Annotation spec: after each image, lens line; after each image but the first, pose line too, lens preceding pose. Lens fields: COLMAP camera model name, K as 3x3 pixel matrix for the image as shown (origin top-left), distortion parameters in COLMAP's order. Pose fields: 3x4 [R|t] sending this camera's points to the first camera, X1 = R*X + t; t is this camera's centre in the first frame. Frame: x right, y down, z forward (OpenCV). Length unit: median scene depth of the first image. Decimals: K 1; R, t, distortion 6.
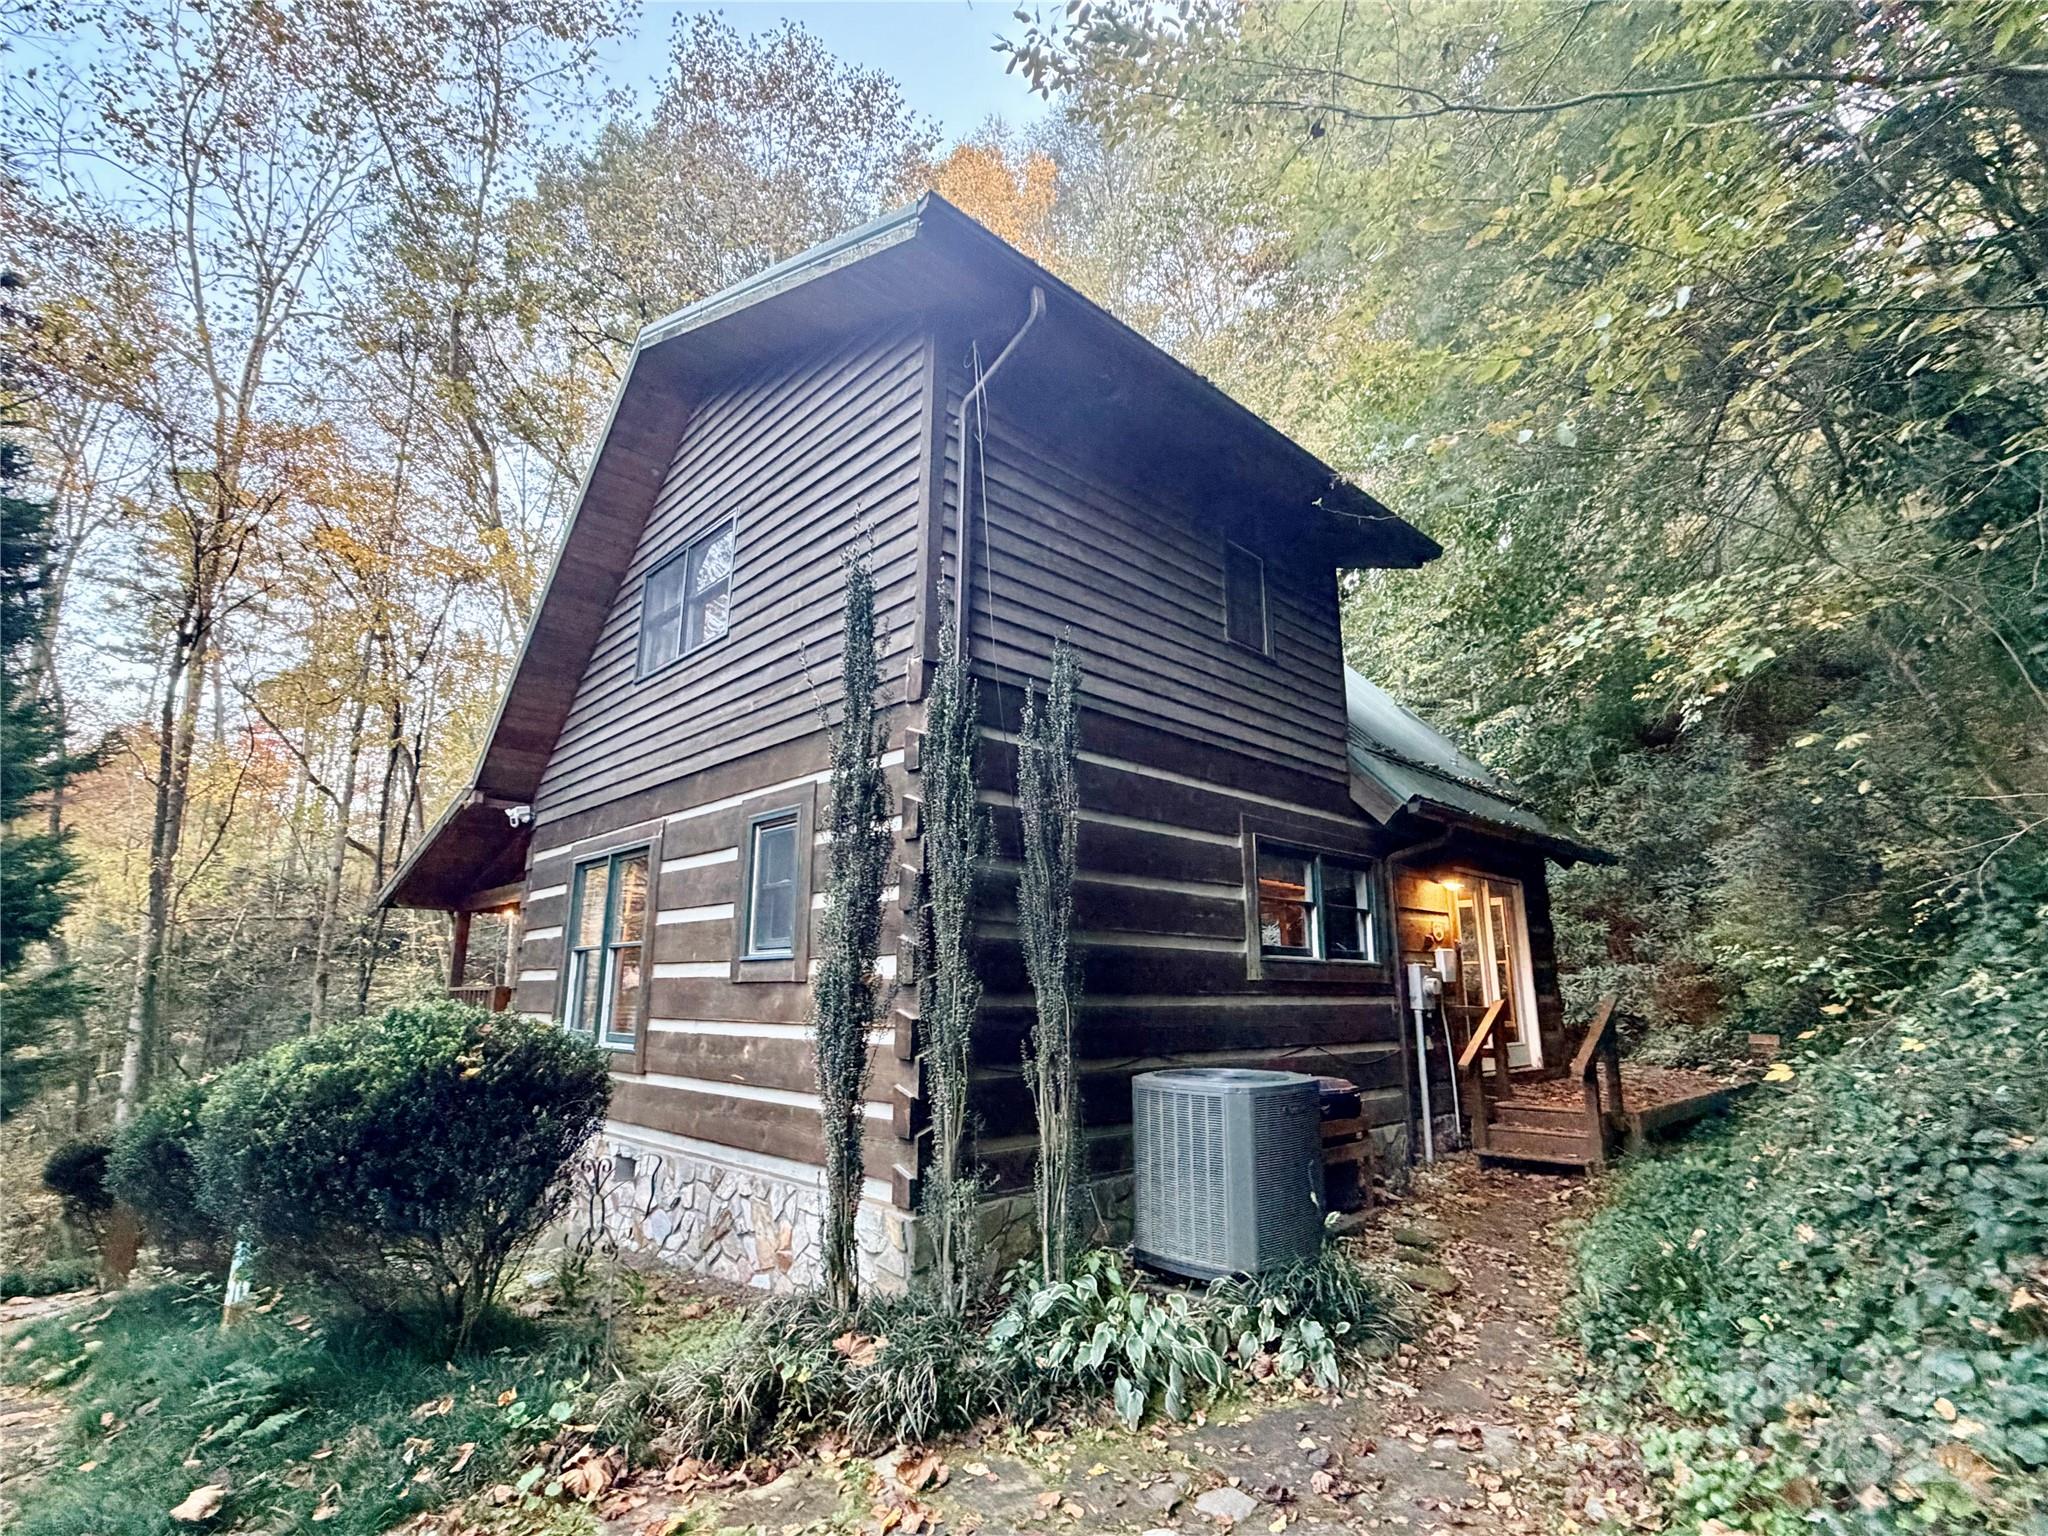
lens RADIAL K [[976.1, 0, 1035.0], [0, 976.1, 776.7], [0, 0, 1]] dist [-0.004194, -0.000190]
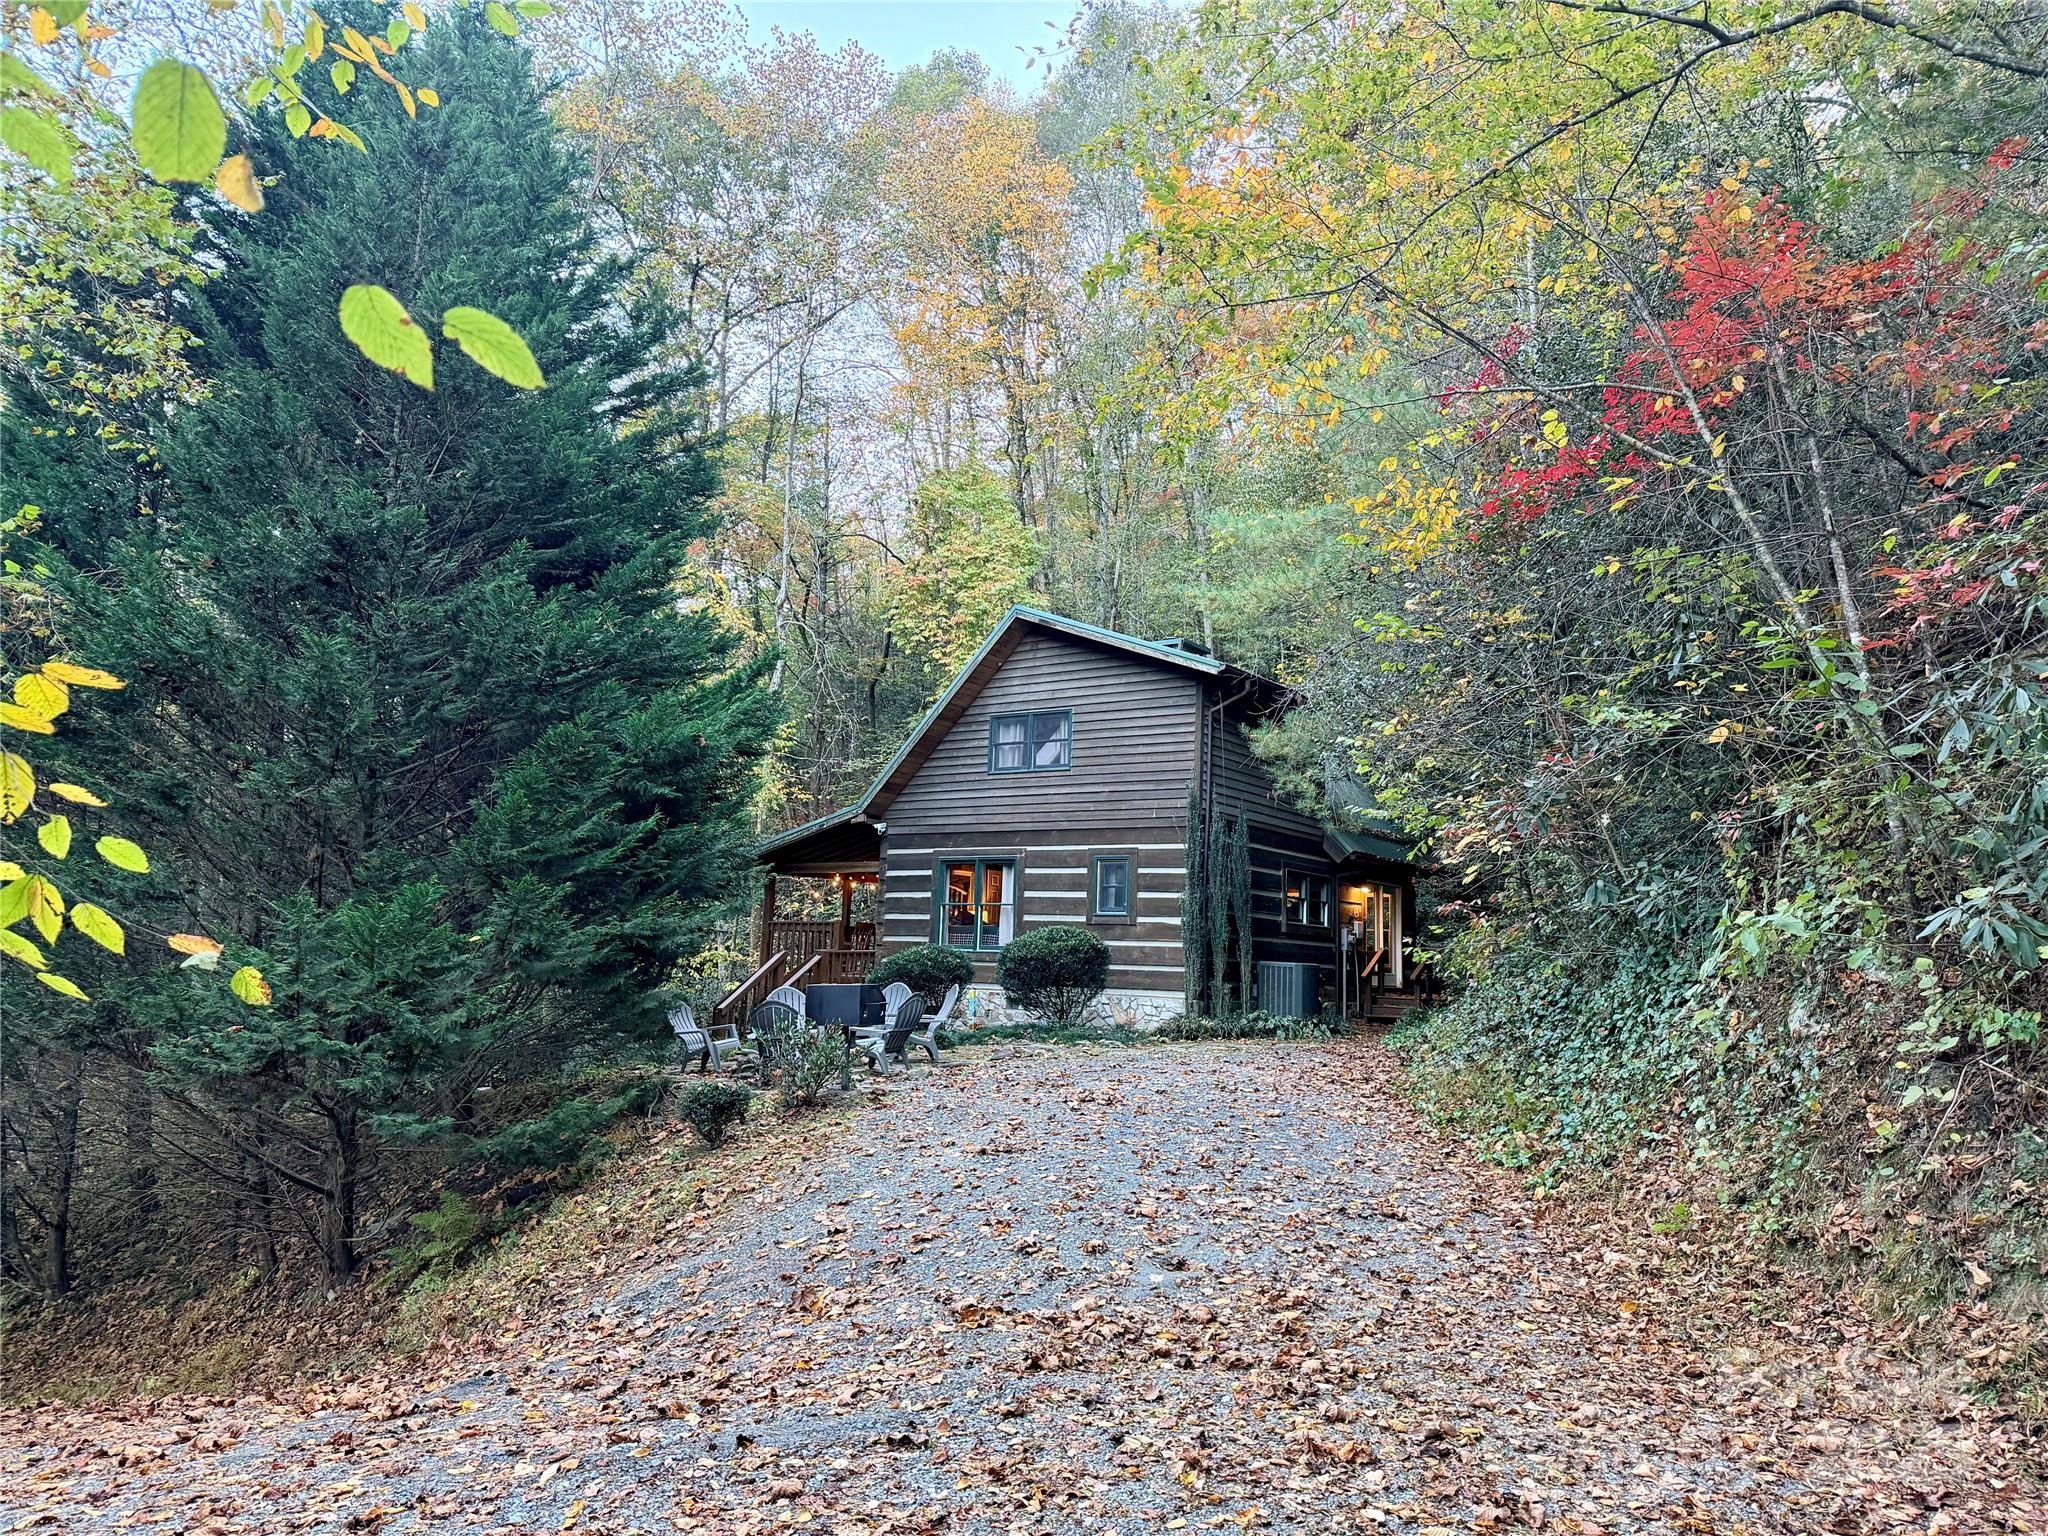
lens RADIAL K [[1417.2, 0, 1022.3], [0, 1417.2, 772.1], [0, 0, 1]] dist [0.037633, -0.006294]
pose [[0.982442, 0.057901, 0.177357, -0.807384], [-0.072730, 0.994275, 0.078279, -0.311677], [-0.171809, -0.089804, 0.981029, -1.743516]]
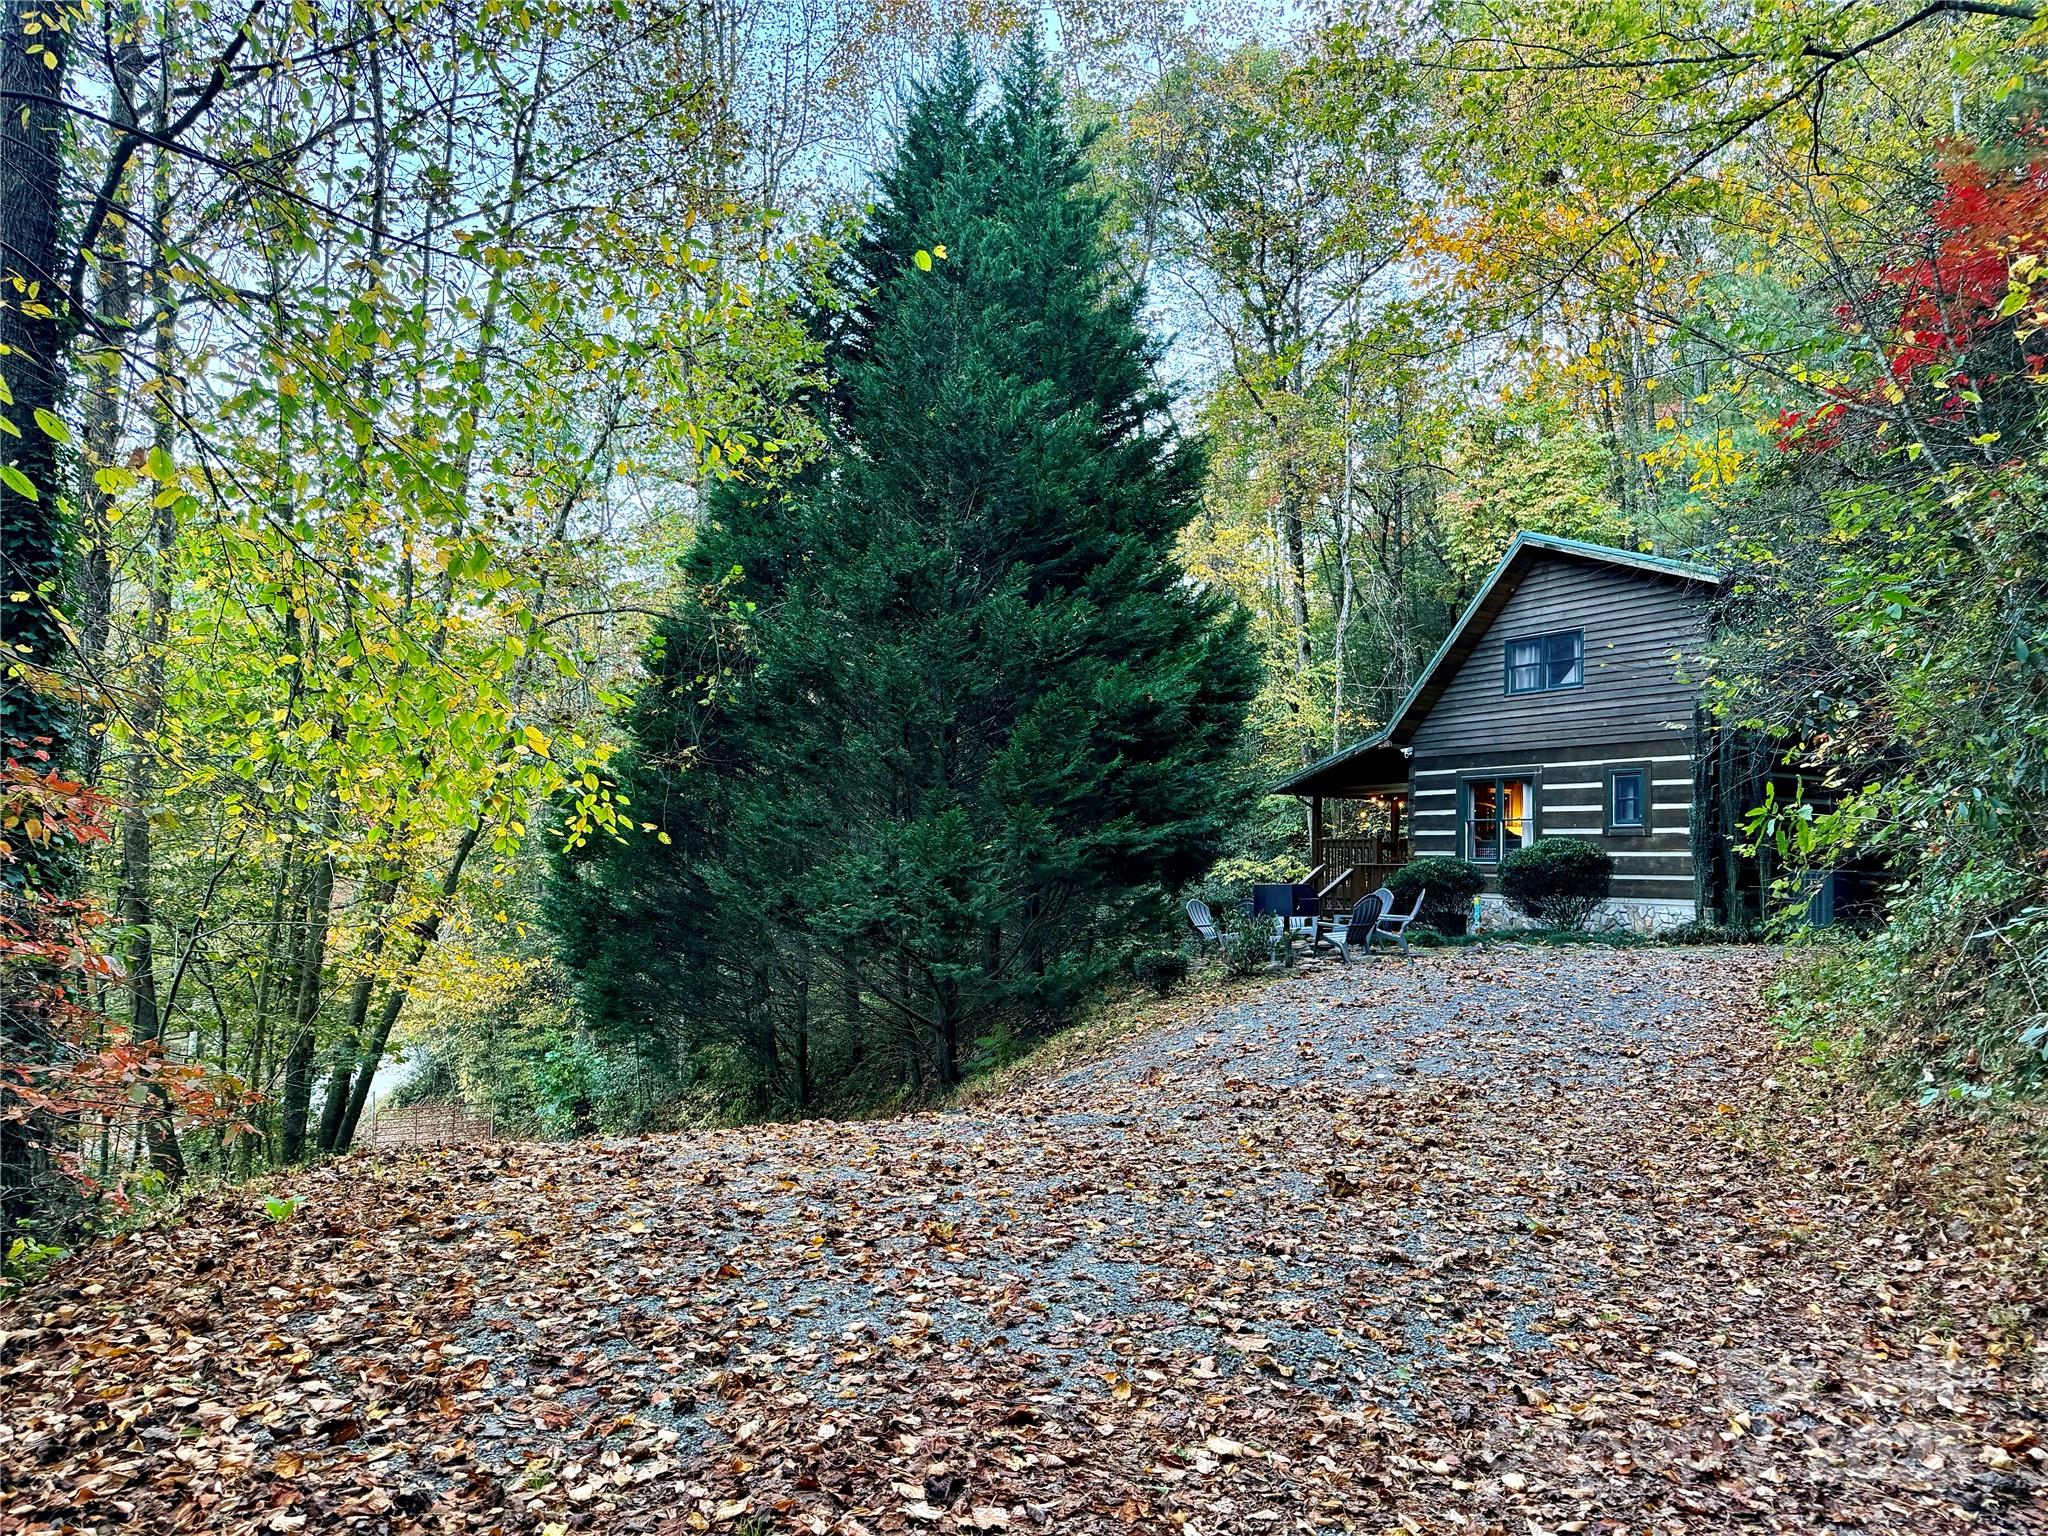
lens RADIAL K [[1417.2, 0, 1021.6], [0, 1417.2, 764.2], [0, 0, 1]] dist [0.037633, -0.006294]
pose [[0.965582, 0.005699, -0.260036, -0.581875], [0.030195, 0.990544, 0.133832, -0.369990], [0.258339, -0.137078, 0.956279, -2.091660]]
